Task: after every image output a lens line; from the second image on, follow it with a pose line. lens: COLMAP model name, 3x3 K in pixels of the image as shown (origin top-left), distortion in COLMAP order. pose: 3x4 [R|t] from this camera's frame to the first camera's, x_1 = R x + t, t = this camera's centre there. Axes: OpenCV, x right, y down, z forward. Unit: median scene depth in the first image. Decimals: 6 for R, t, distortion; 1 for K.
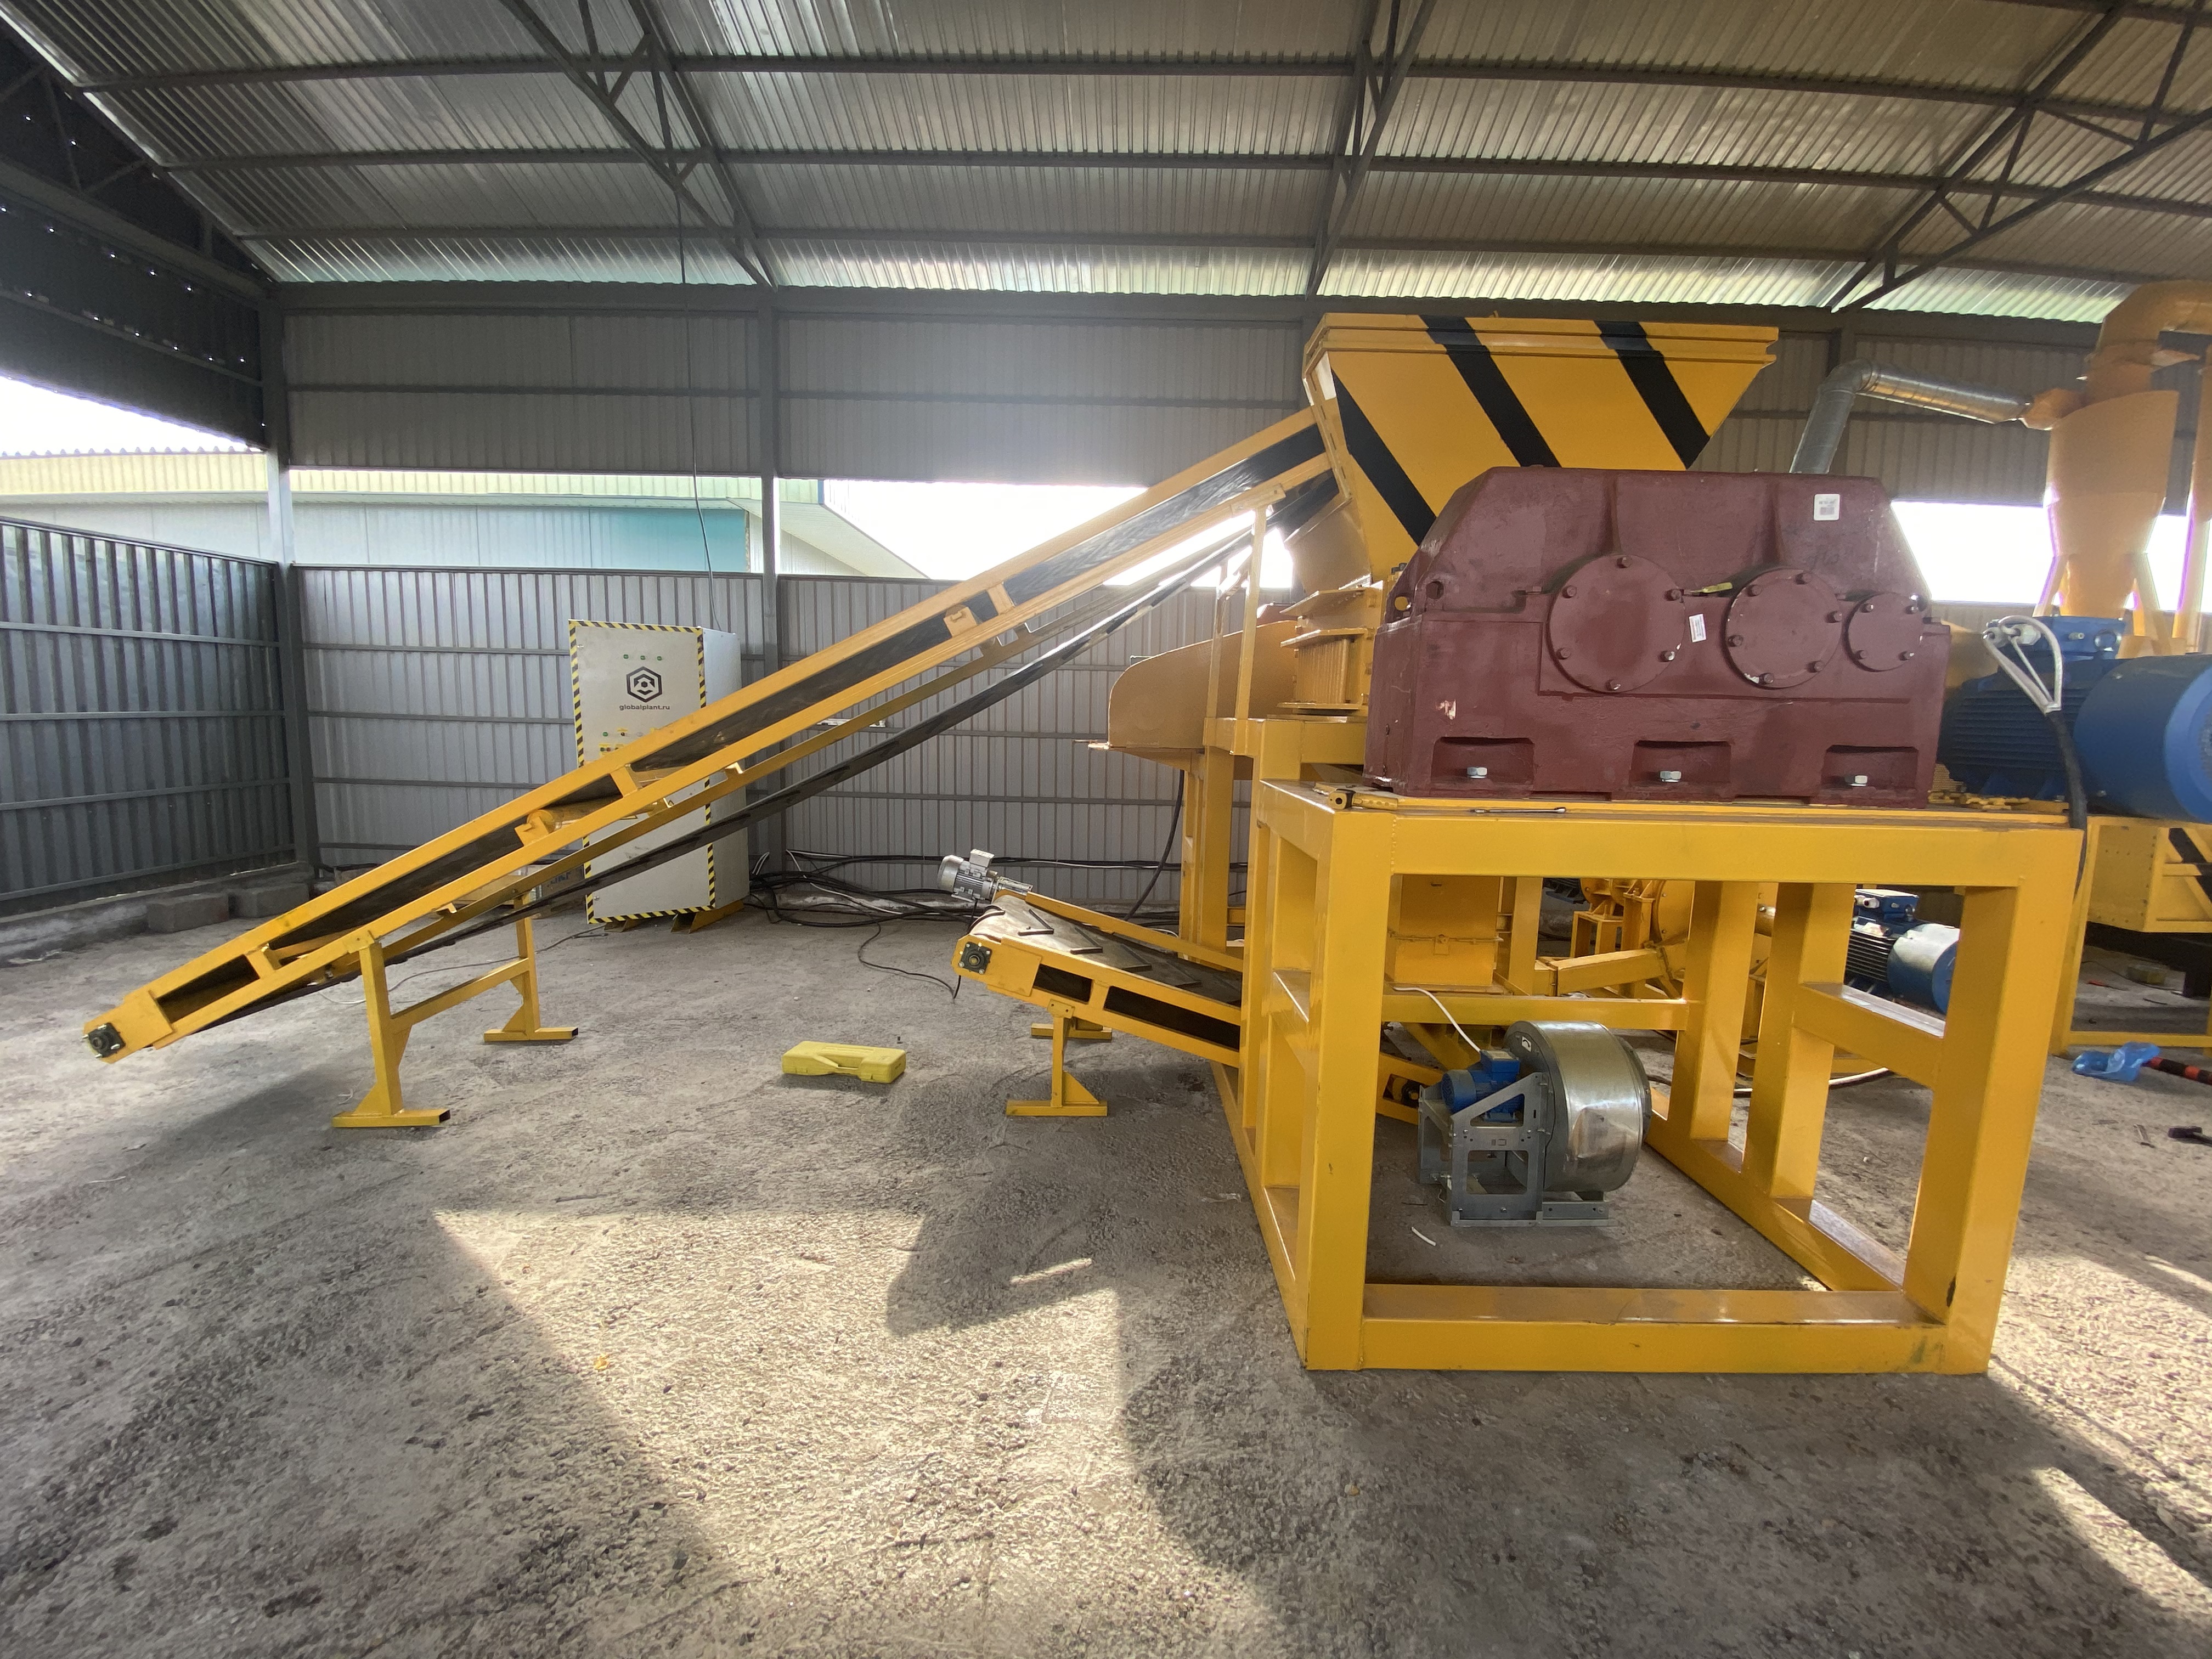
lens RADIAL K [[919.0, 0, 1105.7], [0, 919.0, 813.5], [0, 0, 1]] dist [0.000018, -0.011031]
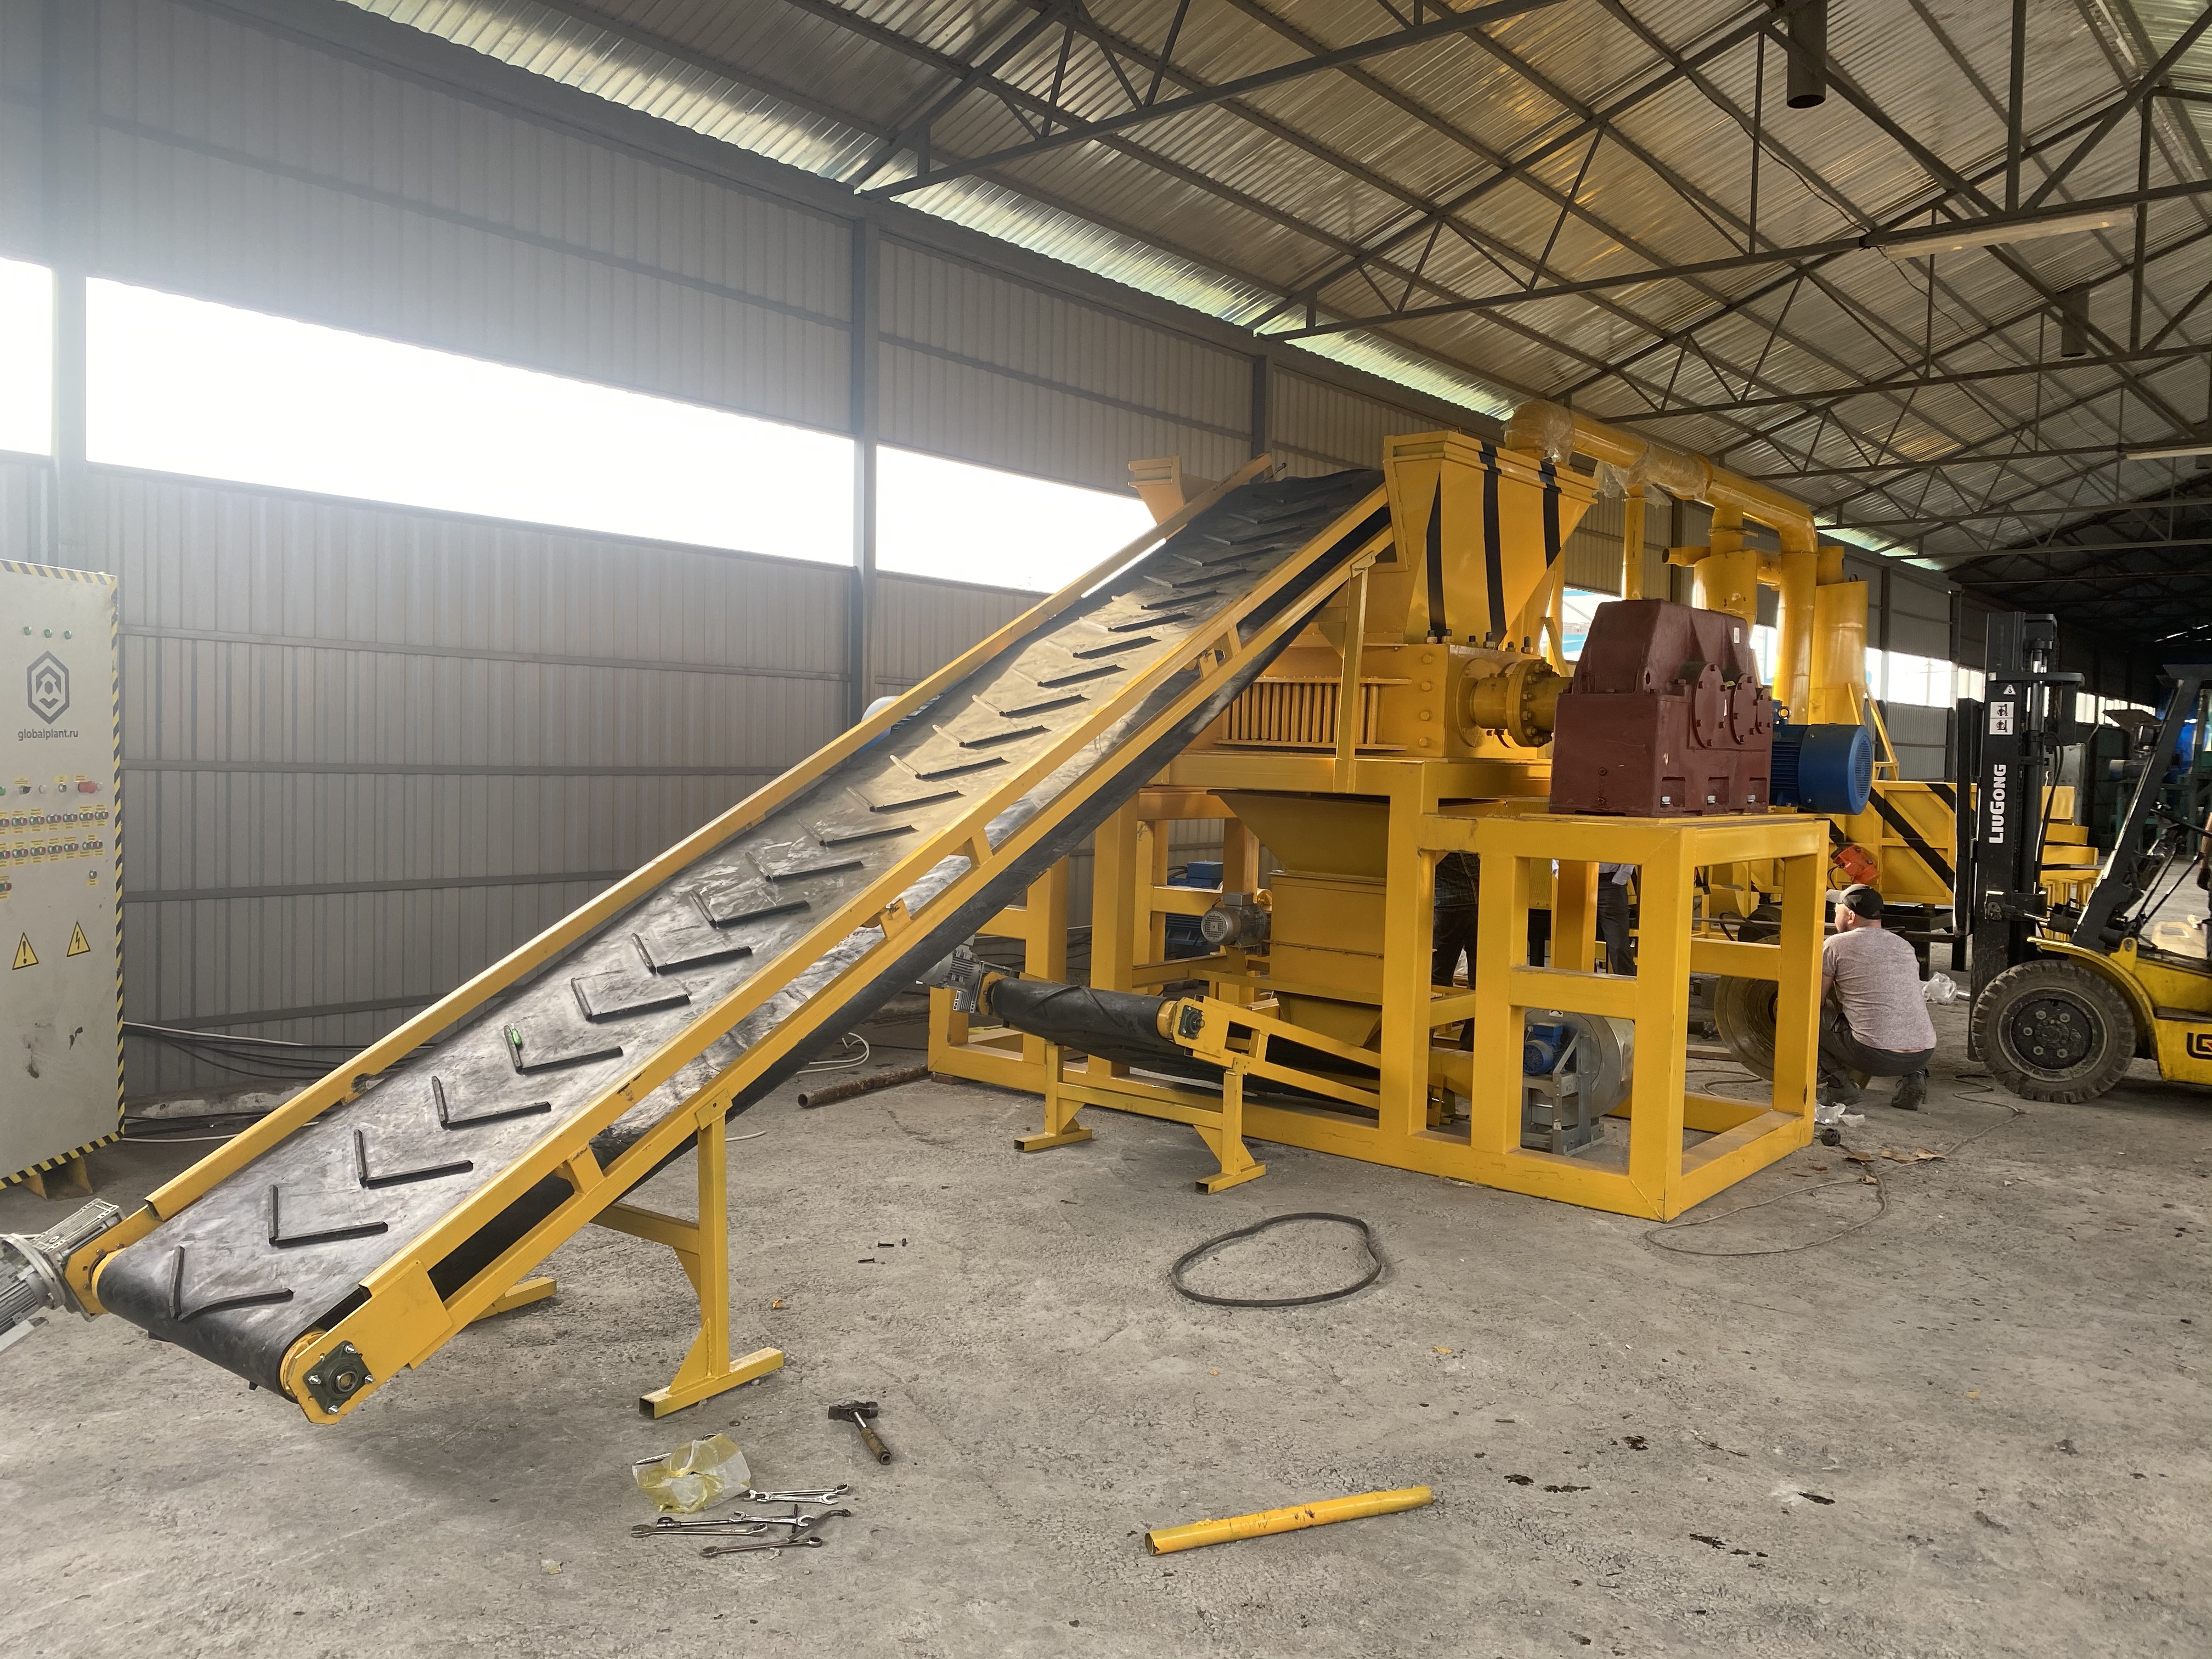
lens RADIAL K [[1676.7, 0, 1106.0], [0, 1676.7, 829.5], [0, 0, 1]] dist [0.006324, 0.001356]
pose [[0.632191, -0.040882, 0.773733, -0.852055], [0.074658, 0.997175, -0.008312, -0.015596], [-0.771207, 0.063021, 0.633457, 0.002351]]
